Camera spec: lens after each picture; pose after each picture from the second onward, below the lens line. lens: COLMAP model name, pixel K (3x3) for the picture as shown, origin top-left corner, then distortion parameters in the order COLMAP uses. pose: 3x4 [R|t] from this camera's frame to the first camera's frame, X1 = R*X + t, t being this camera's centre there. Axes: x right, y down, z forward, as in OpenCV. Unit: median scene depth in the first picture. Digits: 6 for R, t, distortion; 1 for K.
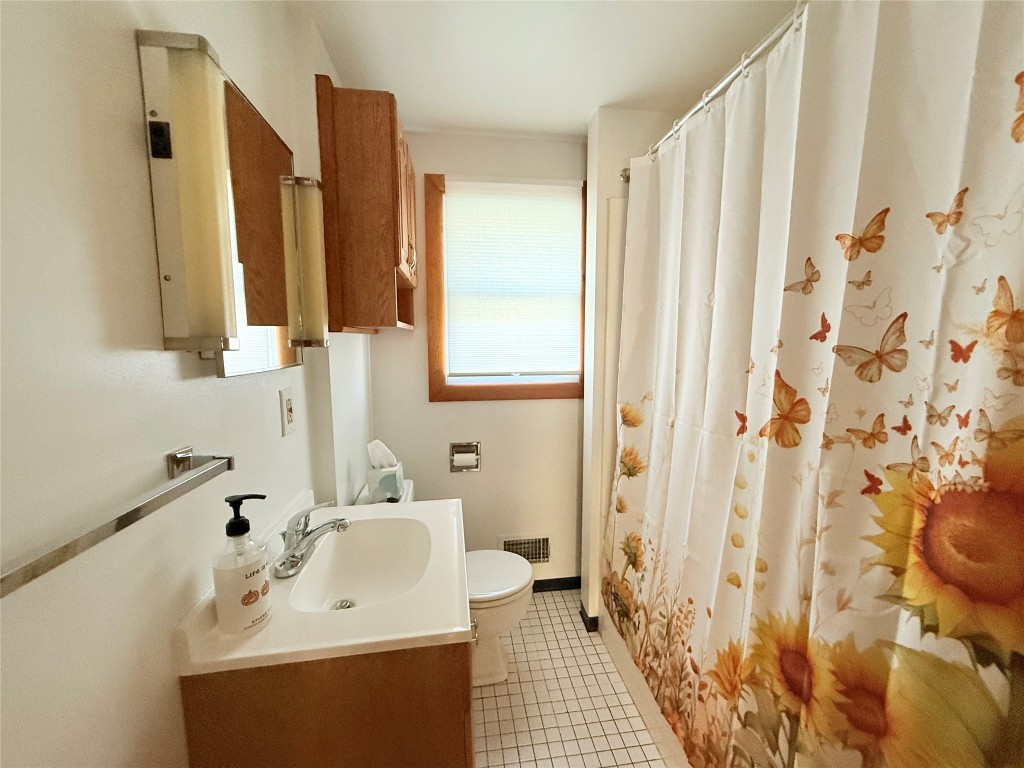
lens RADIAL K [[407.2, 0, 513.0], [0, 407.2, 386.9], [0, 0, 1]] dist [-0.002381, 0.000474]
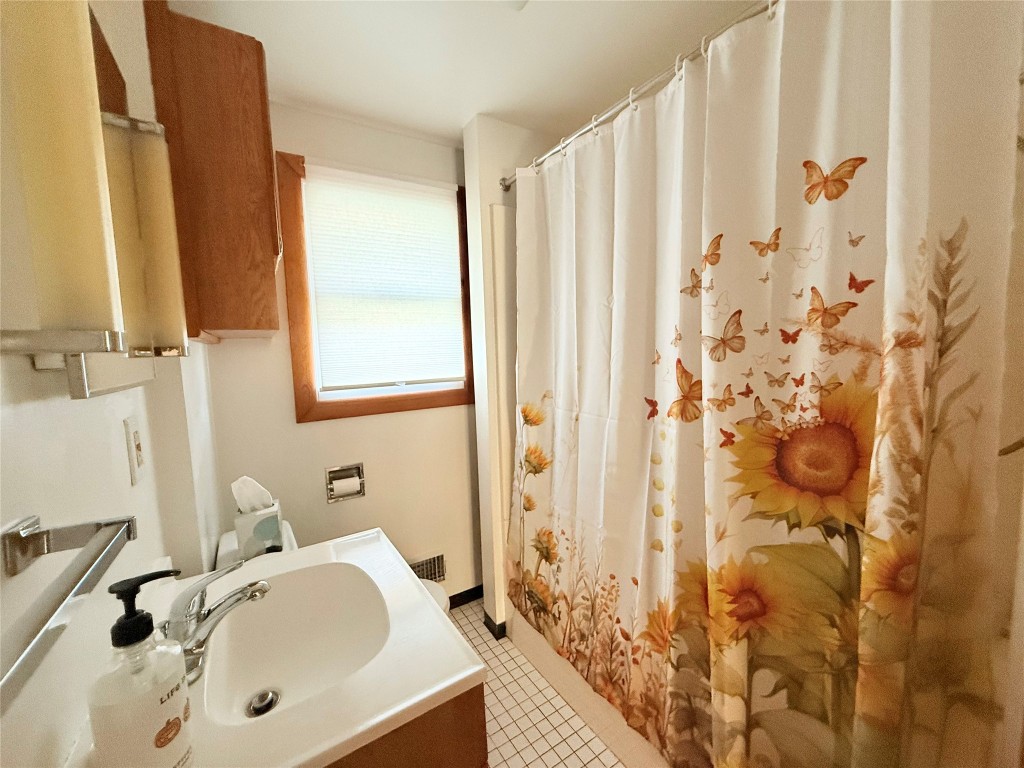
lens RADIAL K [[407.2, 0, 513.8], [0, 407.2, 385.8], [0, 0, 1]] dist [-0.002381, 0.000474]
pose [[0.909026, -0.066634, 0.411377, -0.197992], [0.079835, 0.996696, -0.014968, 0.011178], [-0.409020, 0.046449, 0.911342, 0.082813]]
